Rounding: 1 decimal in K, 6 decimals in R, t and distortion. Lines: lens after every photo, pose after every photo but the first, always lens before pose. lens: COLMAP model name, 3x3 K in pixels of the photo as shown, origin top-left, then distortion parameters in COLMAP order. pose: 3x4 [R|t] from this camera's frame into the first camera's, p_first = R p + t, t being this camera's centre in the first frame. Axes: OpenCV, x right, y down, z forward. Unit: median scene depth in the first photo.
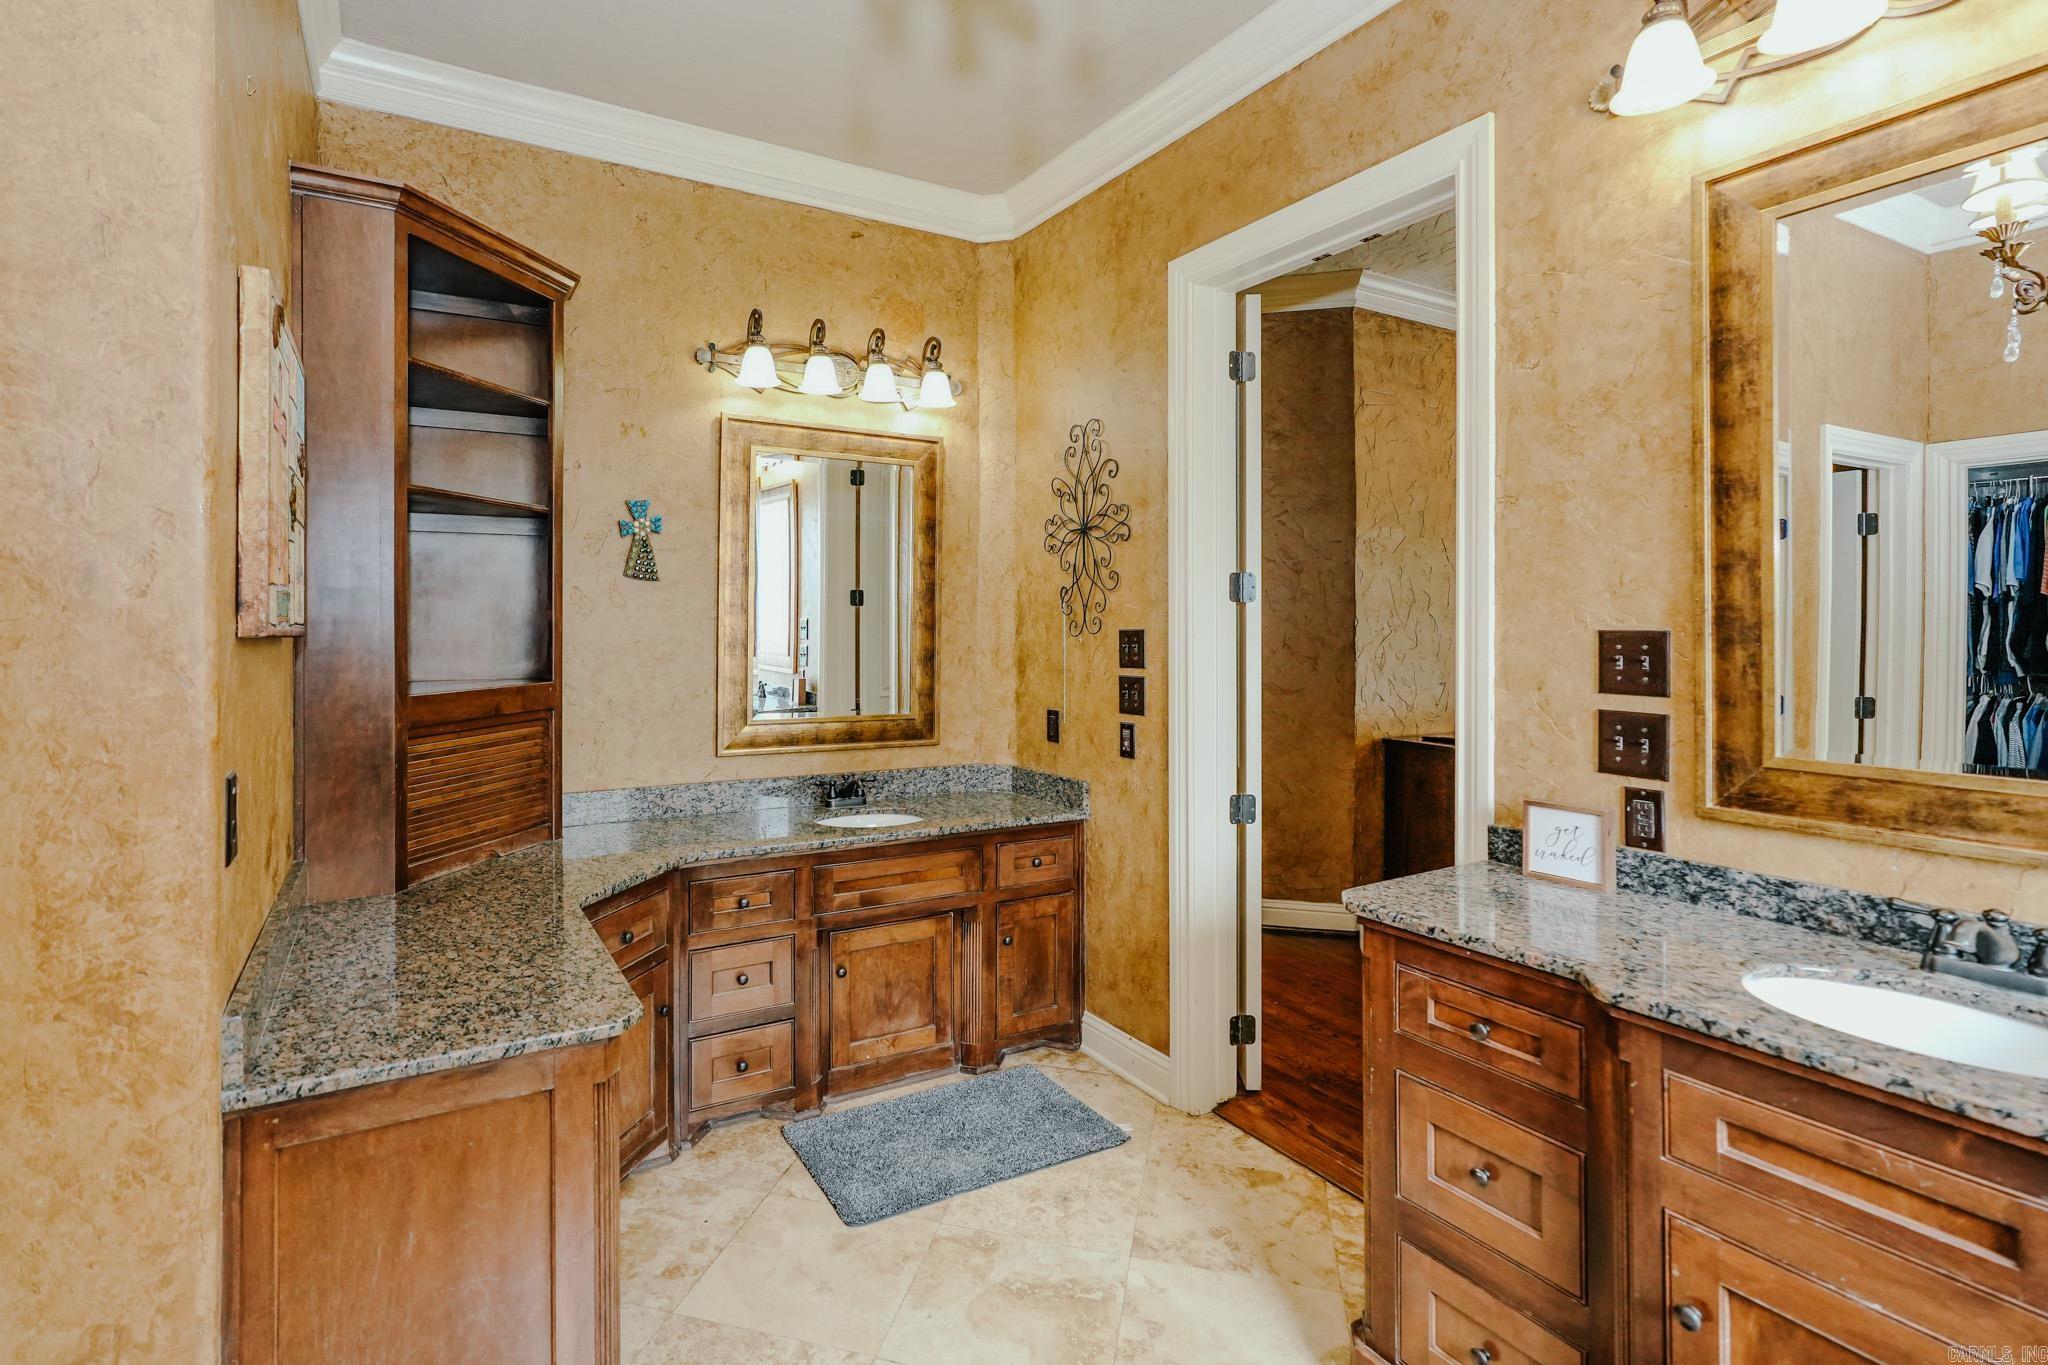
lens RADIAL K [[1034.2, 0, 1015.3], [0, 1034.2, 622.4], [0, 0, 1]] dist [0.006128, 0.001378]
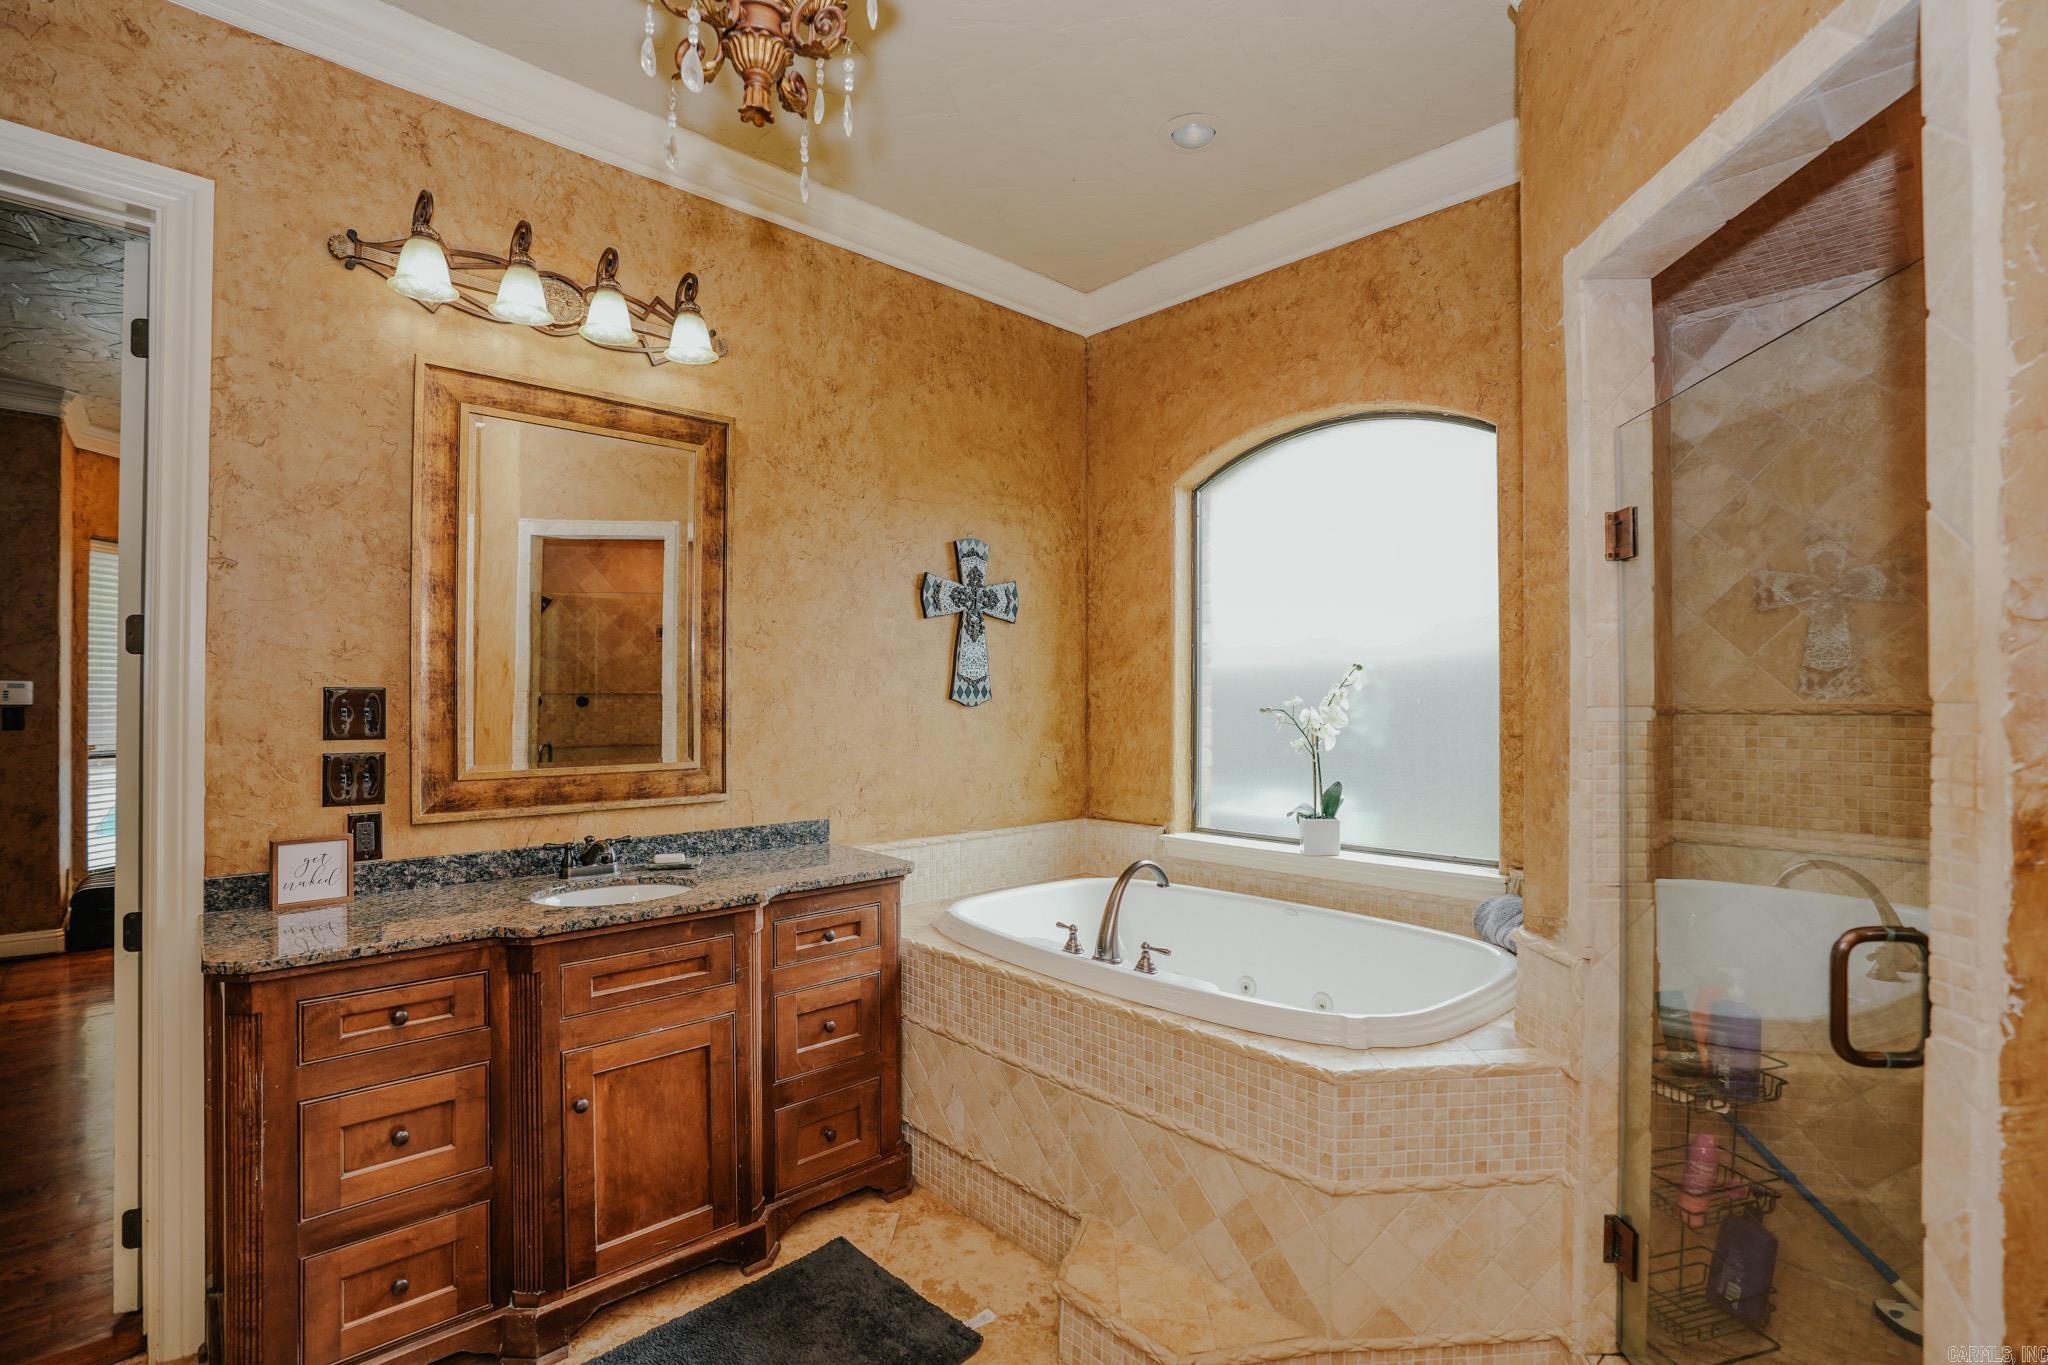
lens RADIAL K [[944.1, 0, 1023.3], [0, 944.1, 689.7], [0, 0, 1]] dist [-0.000941, 0.003695]
pose [[-0.221139, 0.004301, 0.975233, -0.704875], [-0.004184, 0.999977, -0.005359, 0.013073], [-0.975233, -0.005266, -0.221116, 0.479663]]
